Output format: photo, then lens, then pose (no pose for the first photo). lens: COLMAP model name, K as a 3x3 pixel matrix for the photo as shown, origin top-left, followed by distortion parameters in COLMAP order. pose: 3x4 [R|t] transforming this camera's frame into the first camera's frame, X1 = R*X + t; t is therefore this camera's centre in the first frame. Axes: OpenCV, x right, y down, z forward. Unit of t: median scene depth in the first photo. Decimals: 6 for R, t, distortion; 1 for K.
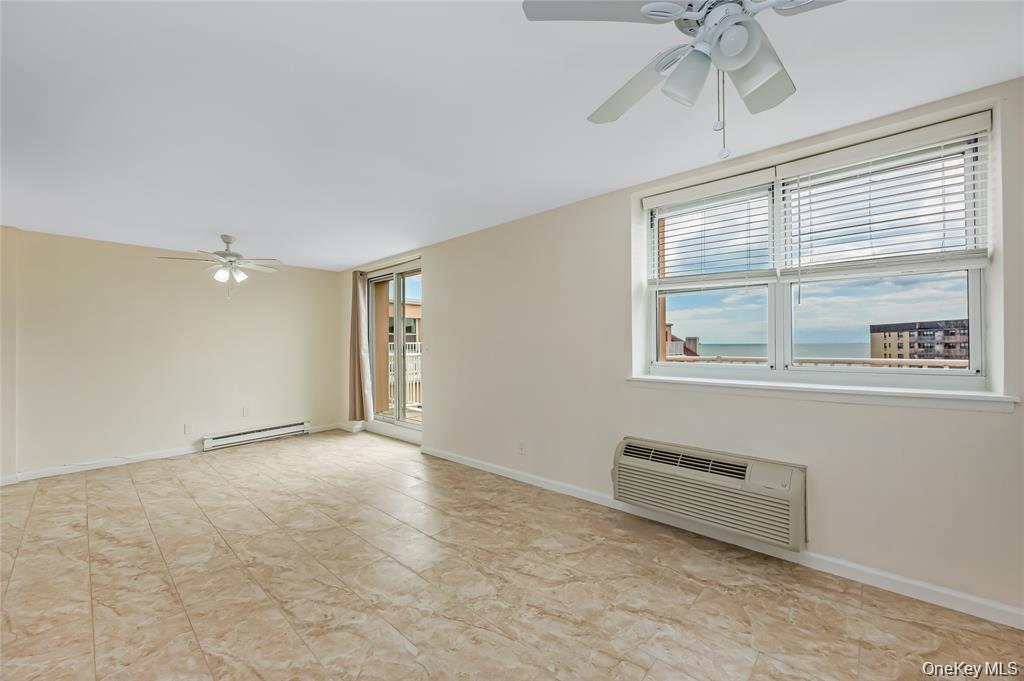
lens RADIAL K [[395.0, 0, 513.1], [0, 395.0, 342.3], [0, 0, 1]] dist [-0.002893, 0.000297]
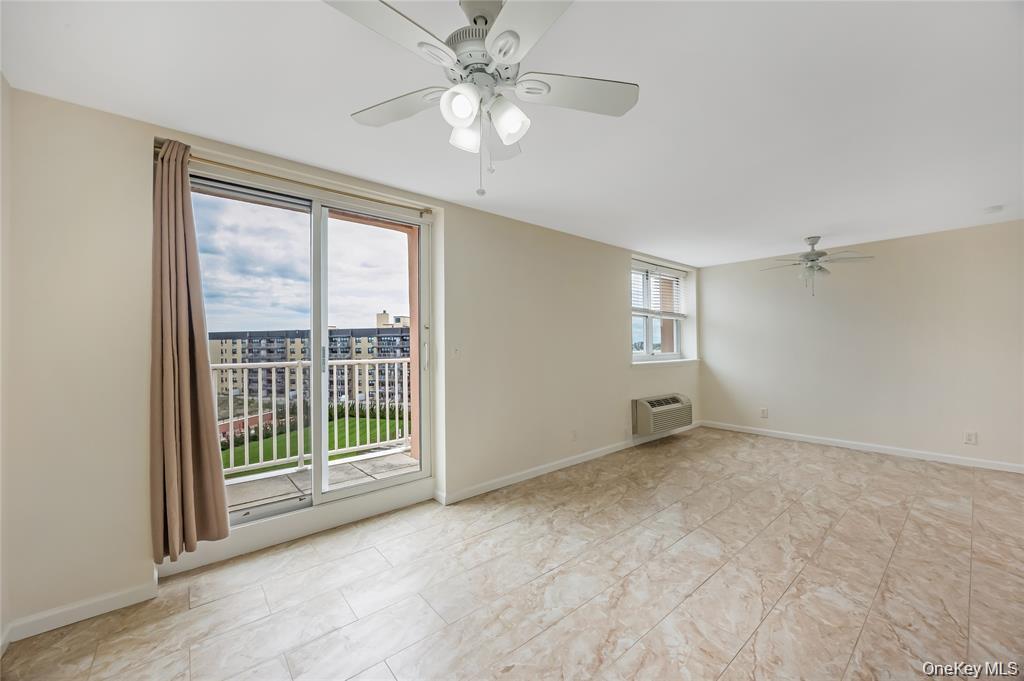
lens RADIAL K [[395.0, 0, 512.3], [0, 395.0, 340.3], [0, 0, 1]] dist [-0.002893, 0.000297]
pose [[0.134054, 0.018790, 0.990796, -1.373668], [0.002477, 0.999811, -0.019296, 0.020996], [-0.990971, 0.005041, 0.133982, 1.240804]]
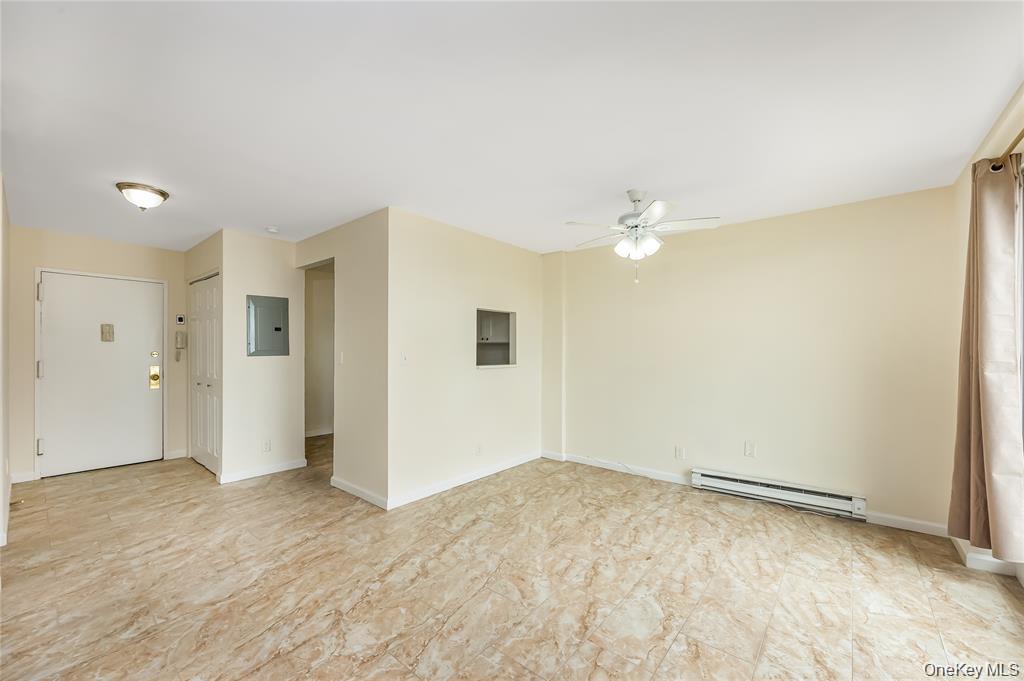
lens RADIAL K [[395.0, 0, 513.8], [0, 395.0, 351.2], [0, 0, 1]] dist [-0.002893, 0.000297]
pose [[0.035821, 0.008009, -0.999326, -0.047172], [0.006700, 0.999943, 0.008254, 0.004112], [0.999336, -0.006992, 0.035765, 1.012534]]
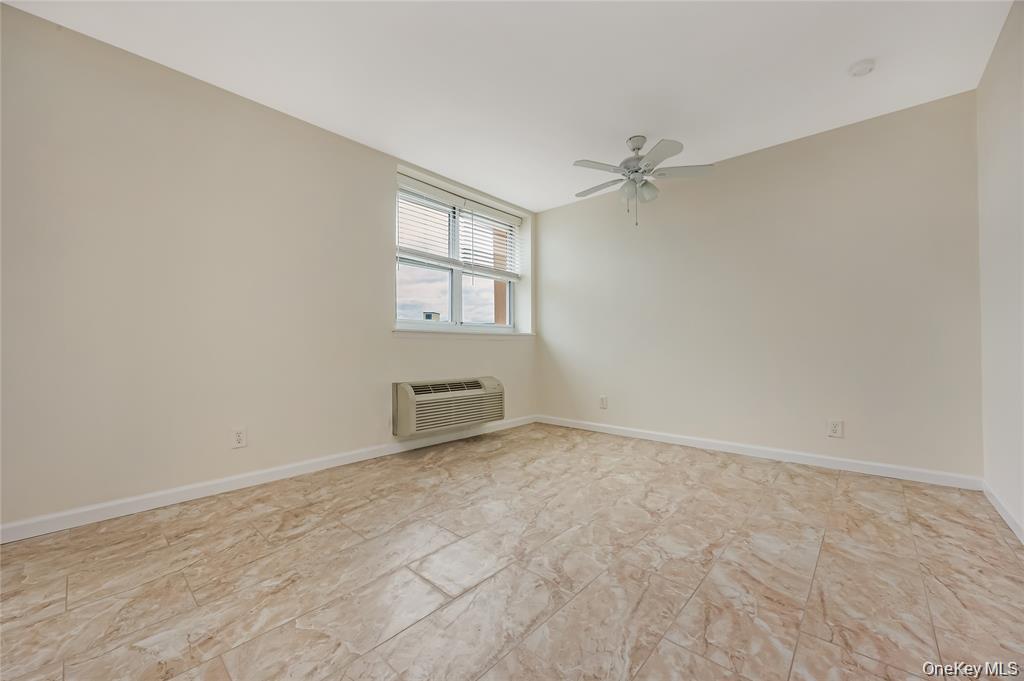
lens RADIAL K [[395.0, 0, 512.5], [0, 395.0, 347.4], [0, 0, 1]] dist [-0.002893, 0.000297]
pose [[0.002679, 0.006343, 0.999976, -0.781277], [-0.000899, 0.999979, -0.006340, 0.141745], [-0.999996, -0.000882, 0.002685, 0.652178]]
